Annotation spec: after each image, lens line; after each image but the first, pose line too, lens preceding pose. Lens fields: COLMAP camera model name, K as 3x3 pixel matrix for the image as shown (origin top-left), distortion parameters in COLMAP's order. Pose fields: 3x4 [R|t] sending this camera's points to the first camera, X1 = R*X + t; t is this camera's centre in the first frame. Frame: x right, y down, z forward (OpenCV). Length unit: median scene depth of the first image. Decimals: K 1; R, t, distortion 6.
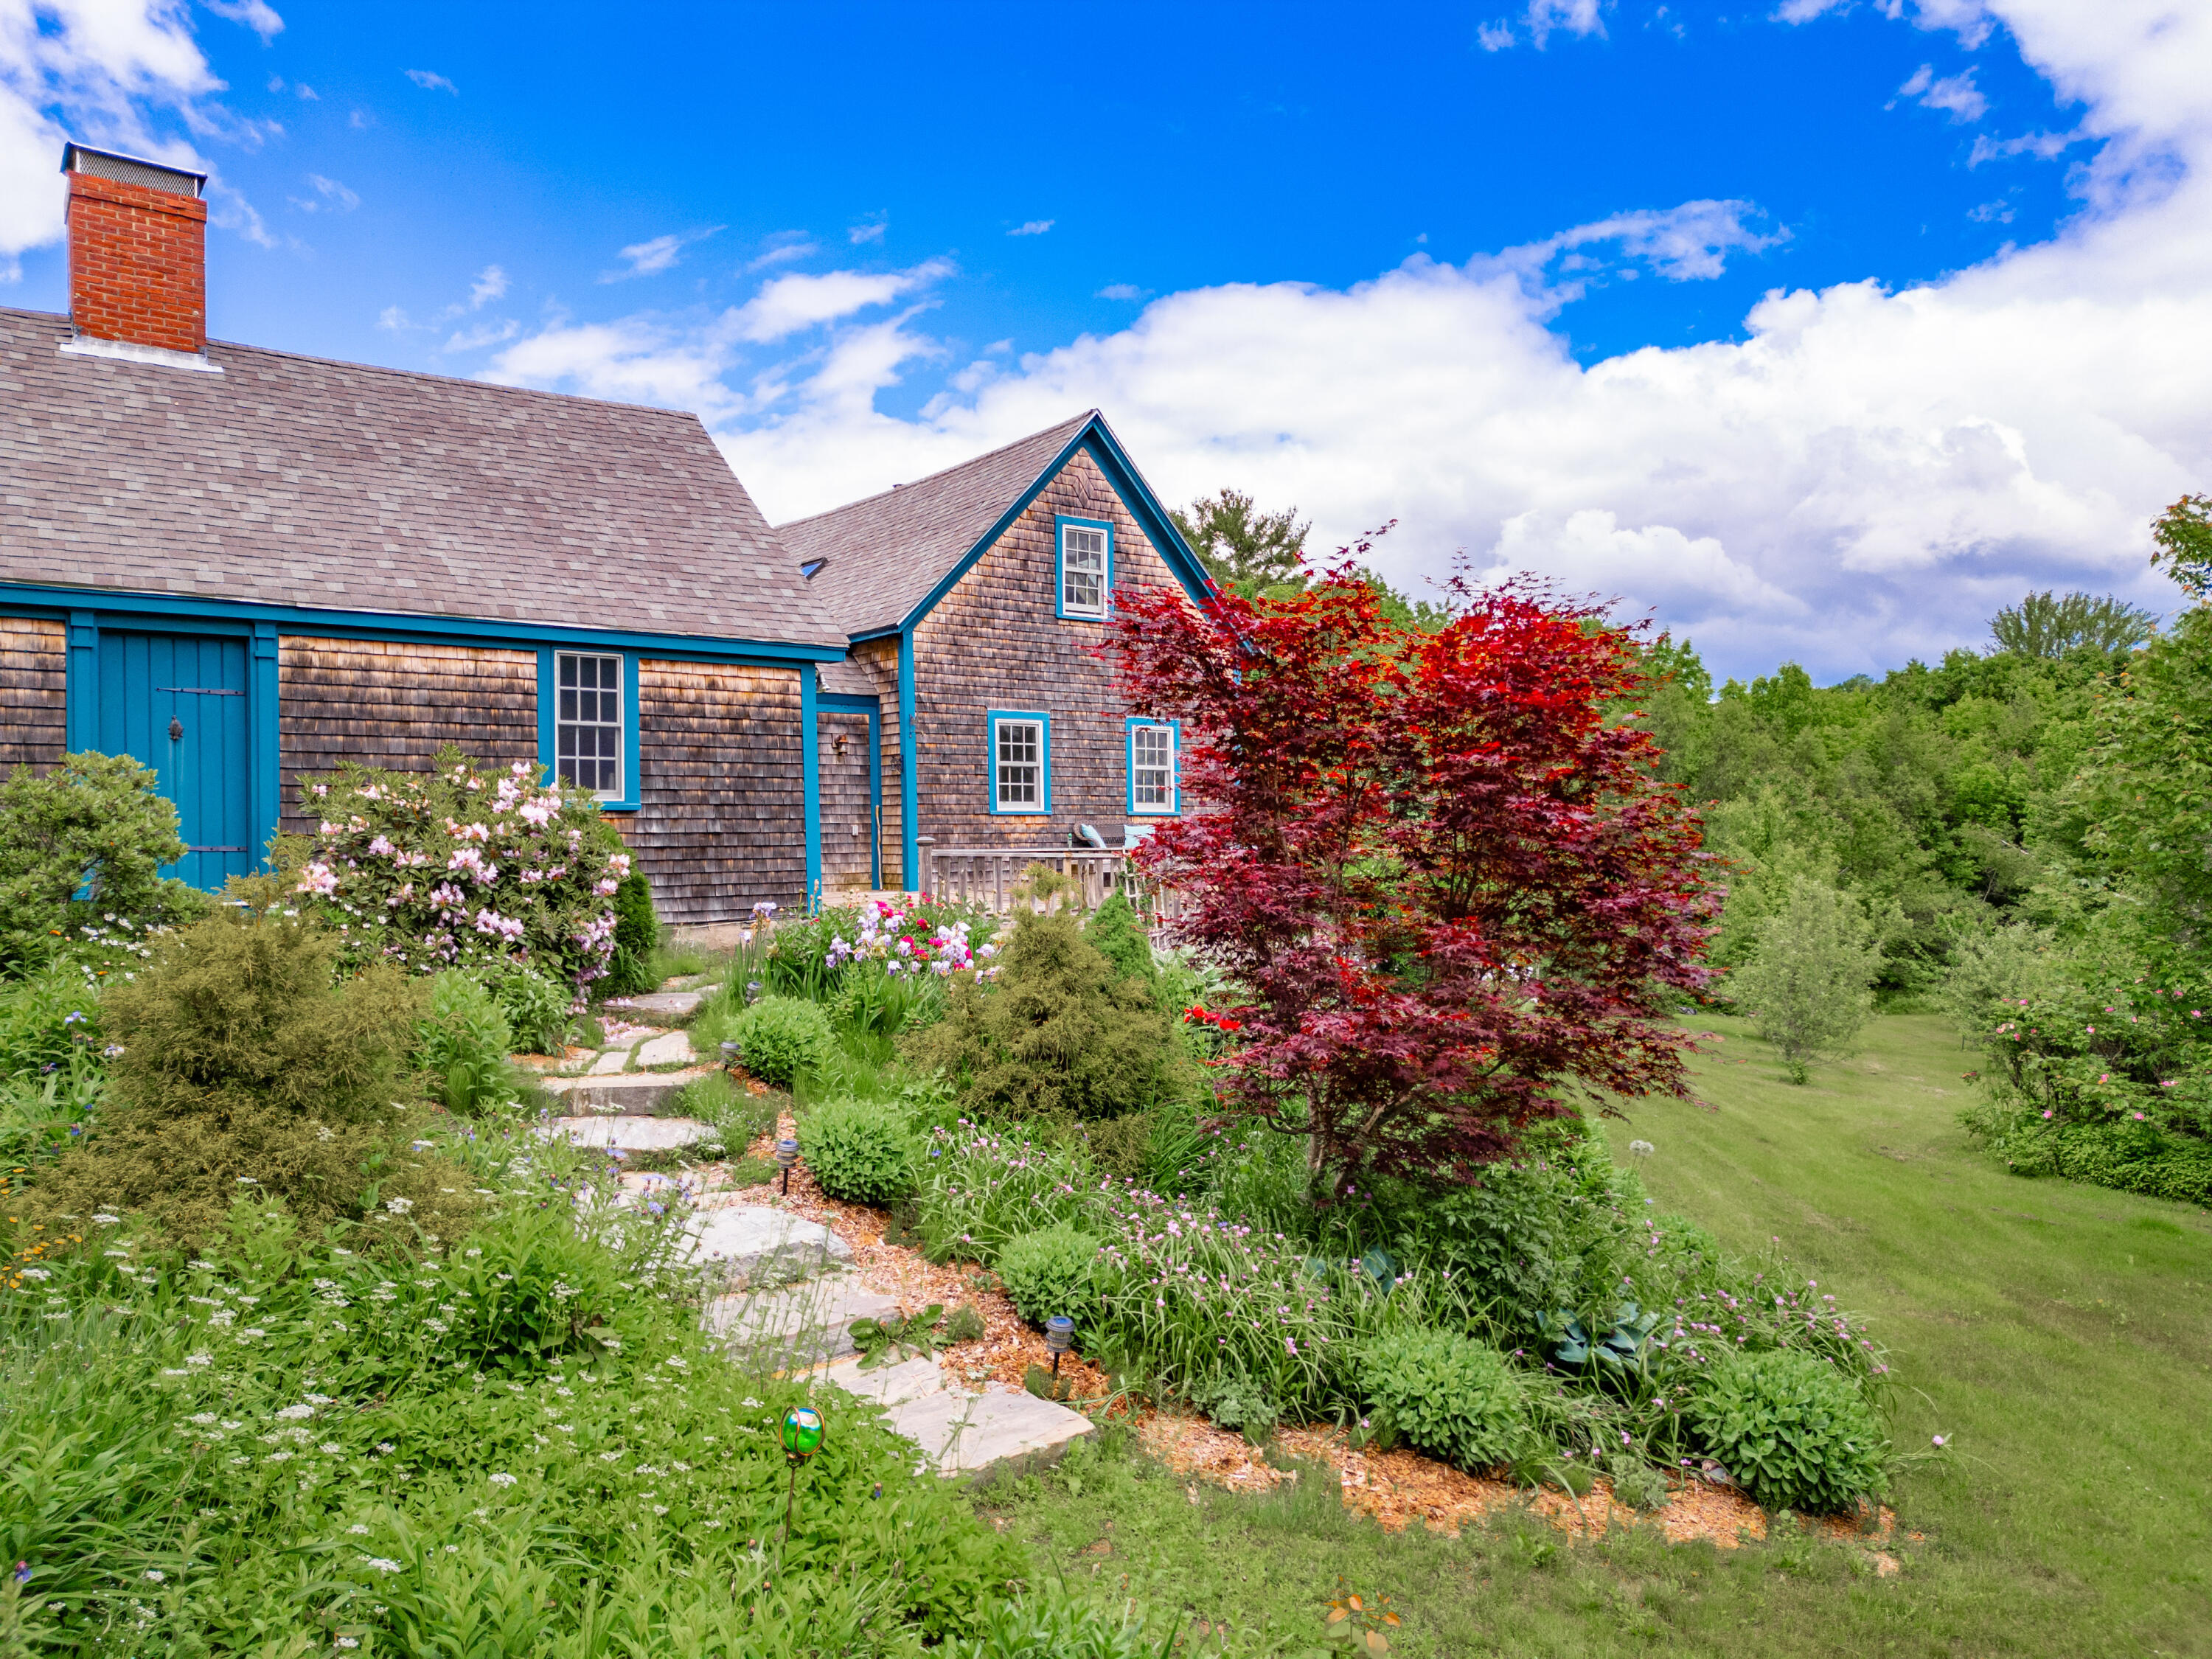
lens RADIAL K [[1546.3, 0, 1113.0], [0, 1546.3, 859.0], [0, 0, 1]] dist [0.045880, -0.036937]
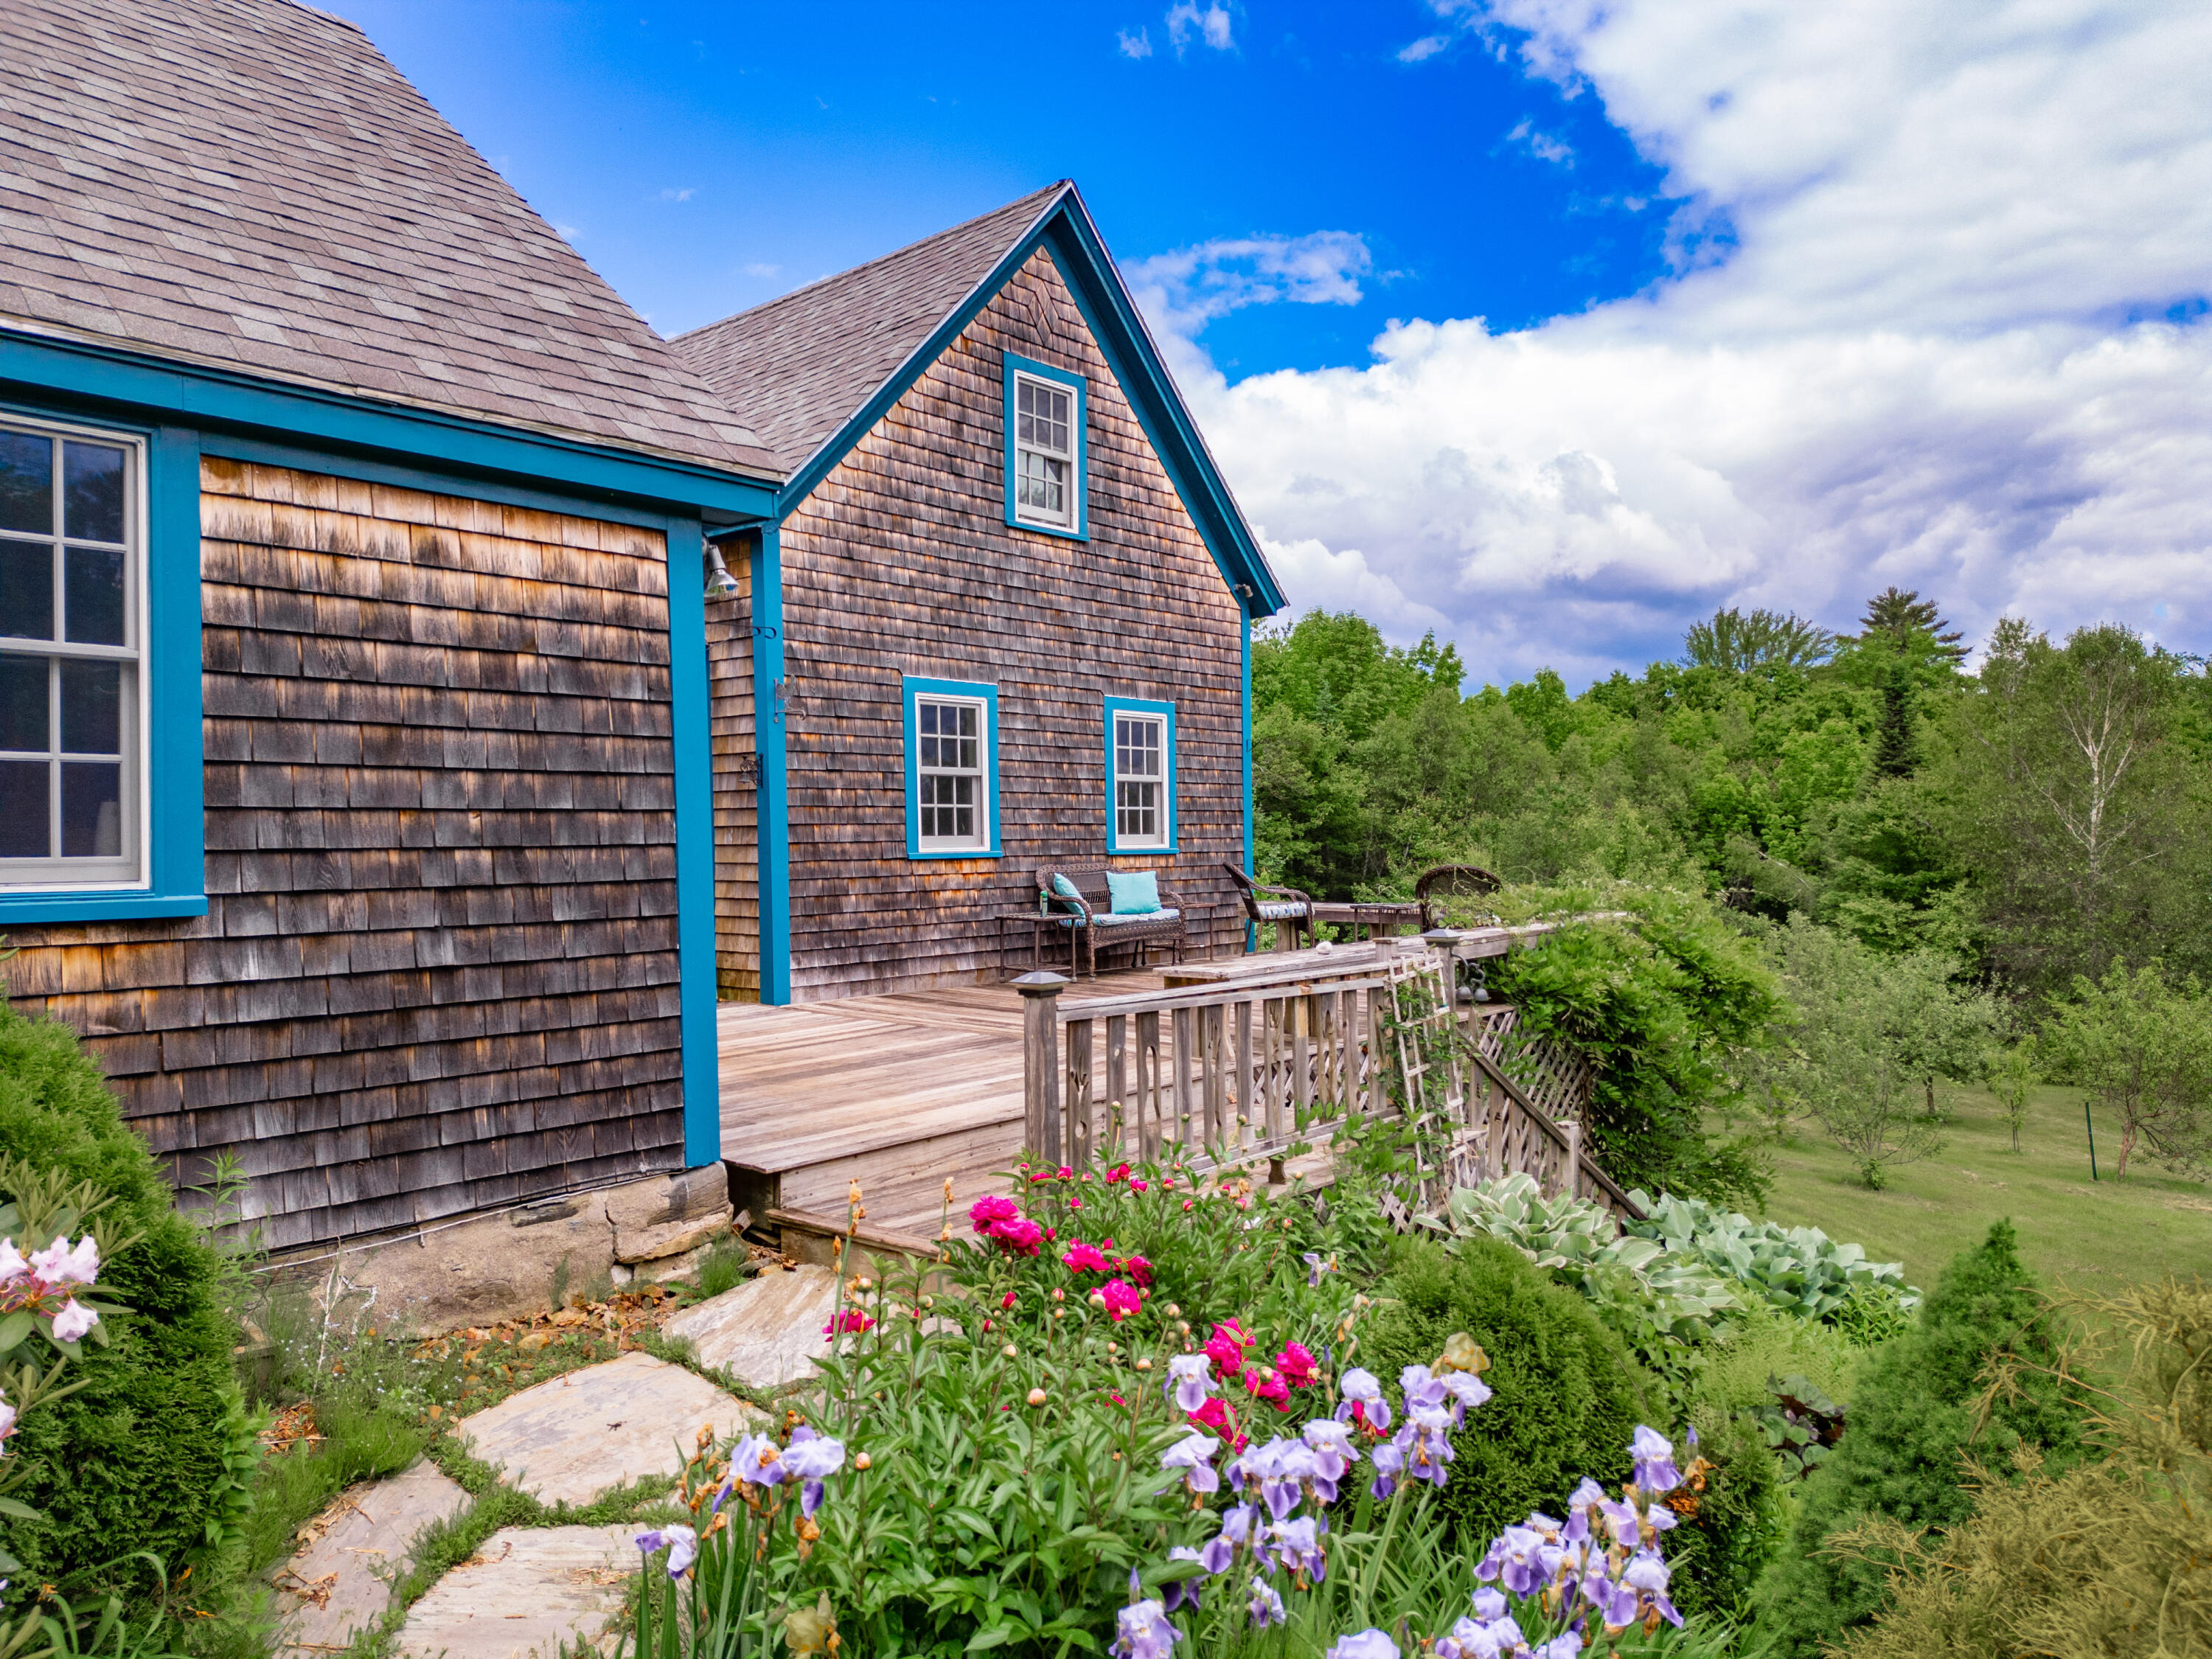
lens RADIAL K [[1548.5, 0, 1117.1], [0, 1548.5, 844.2], [0, 0, 1]] dist [0.076533, -0.071962]
pose [[0.977914, -0.002873, 0.208987, -0.122886], [0.005262, 0.999927, -0.010877, -0.027625], [-0.208940, 0.011736, 0.977858, 0.420069]]
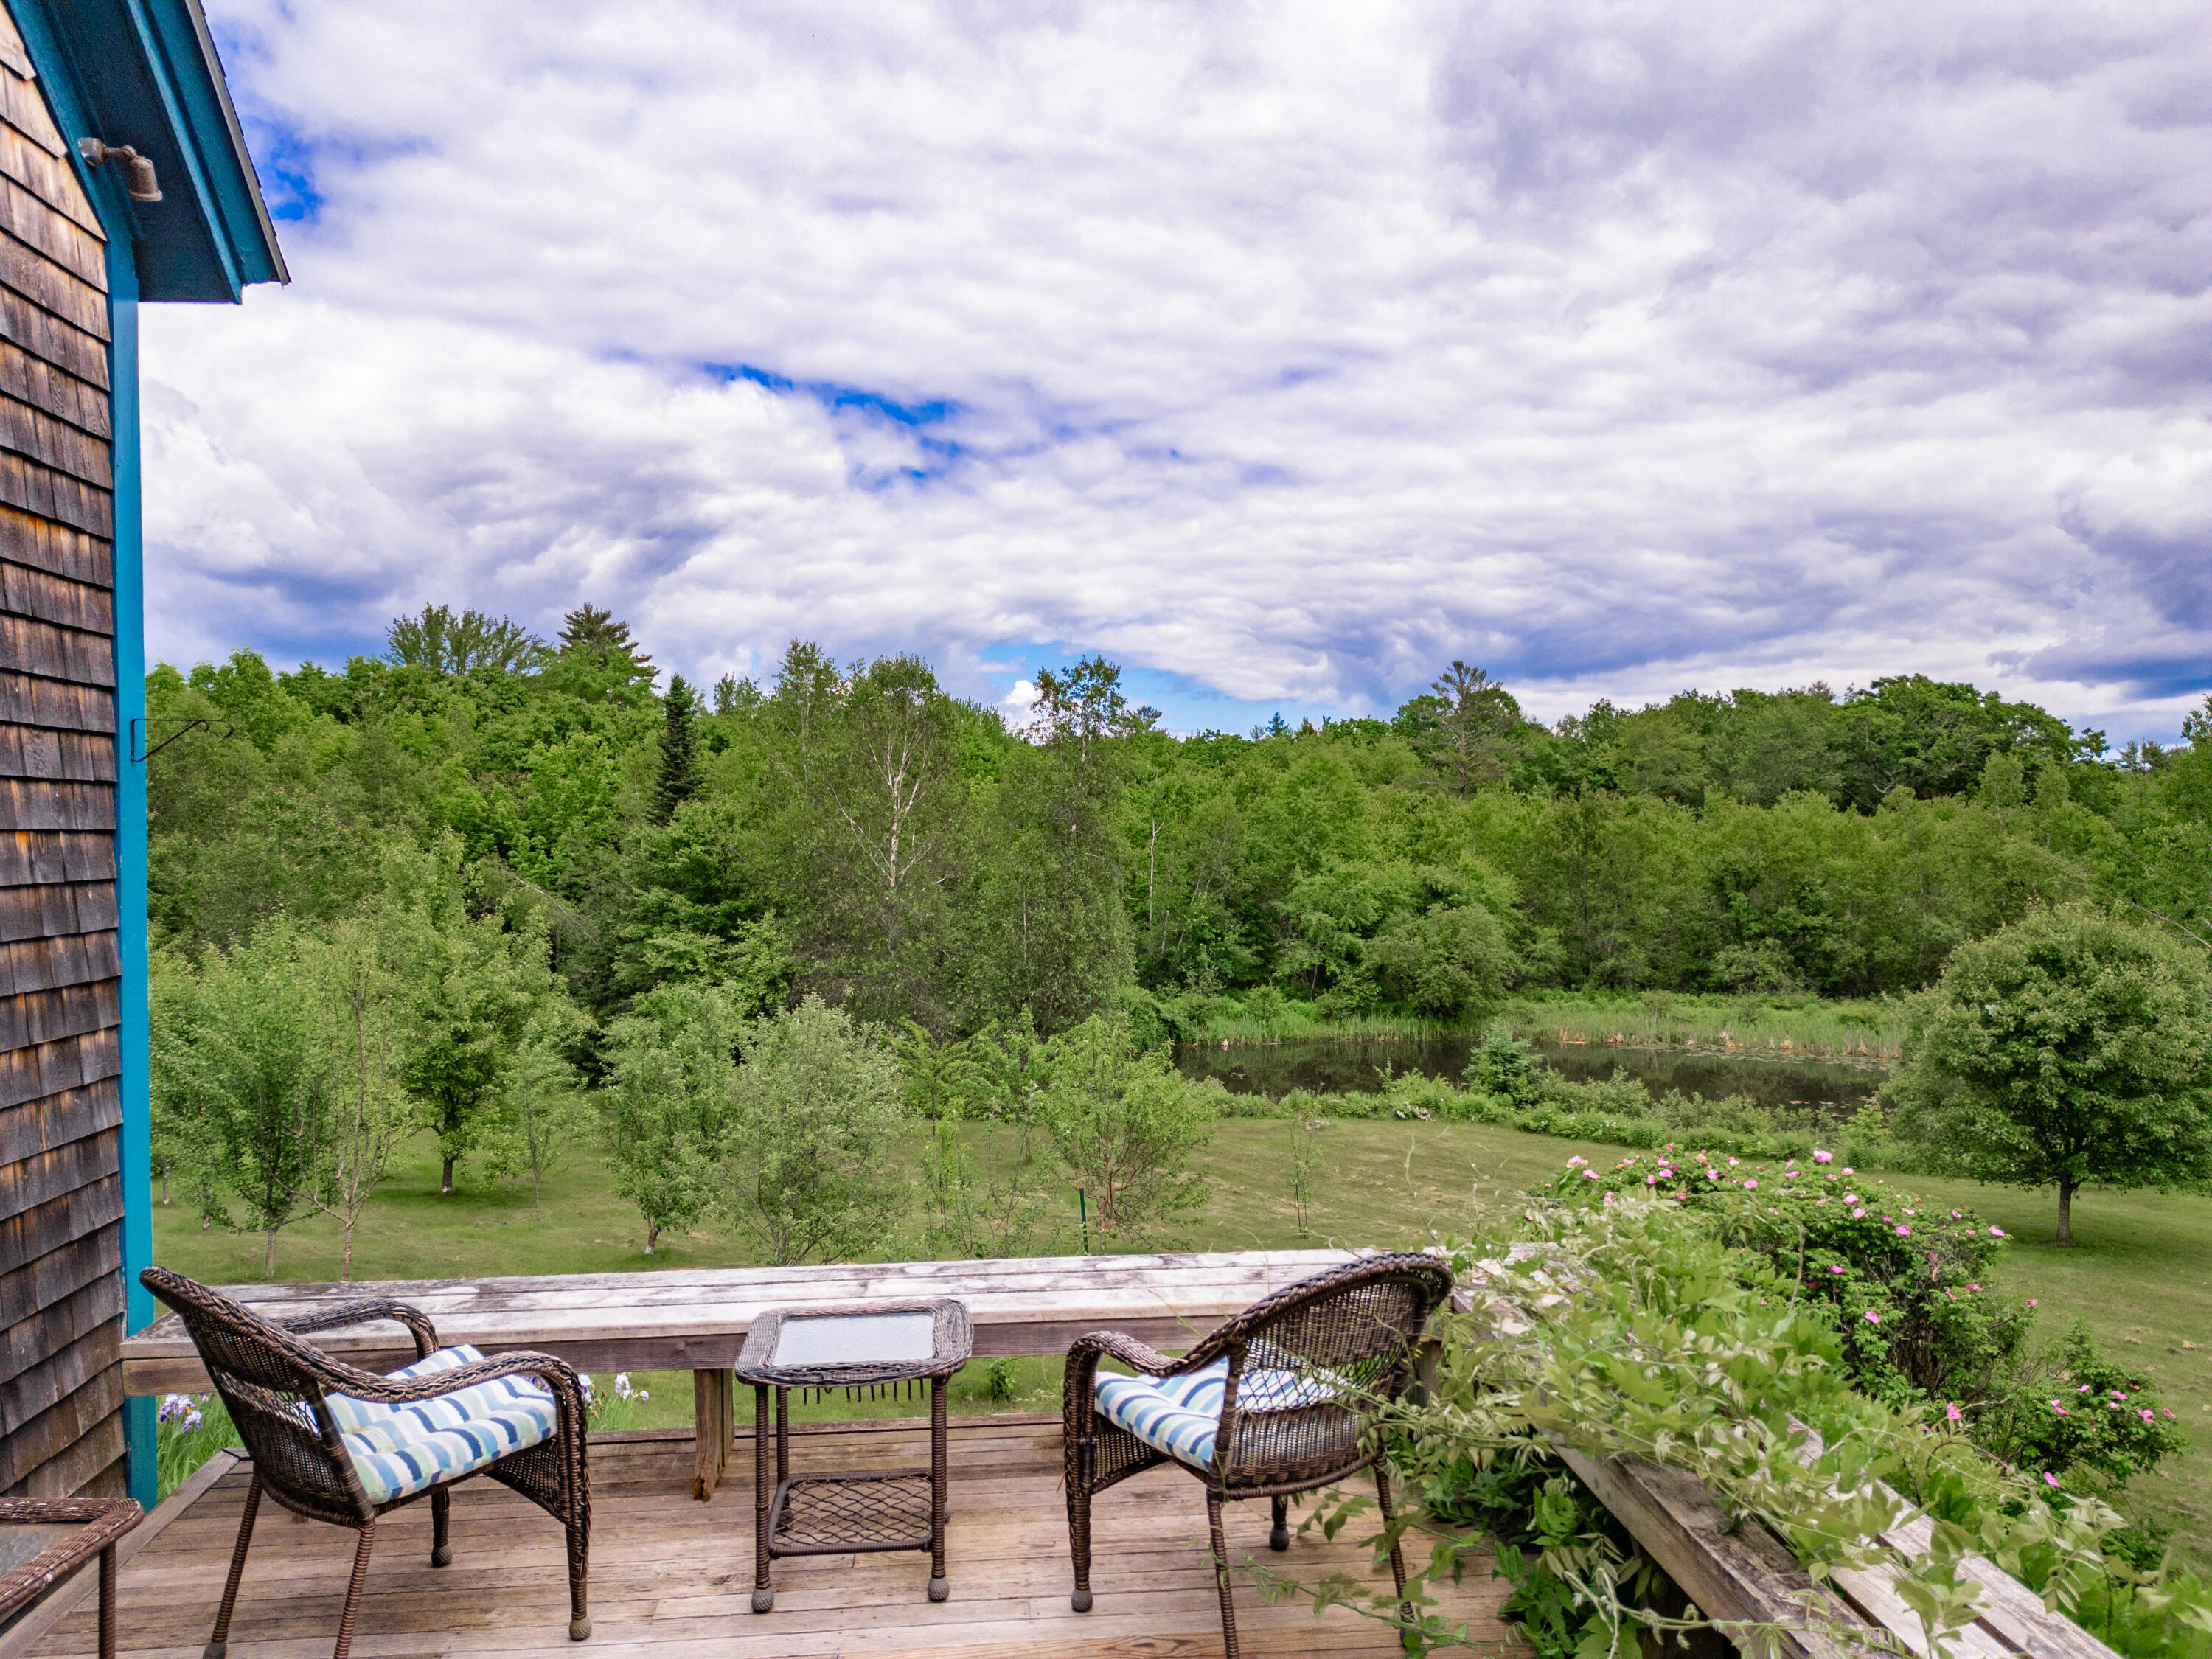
lens RADIAL K [[1548.5, 0, 1107.5], [0, 1548.5, 838.6], [0, 0, 1]] dist [0.076533, -0.071962]
pose [[0.526199, -0.000919, 0.850361, -0.017683], [0.018125, 0.999784, -0.010135, -0.064757], [-0.850168, 0.020746, 0.526102, 0.907053]]
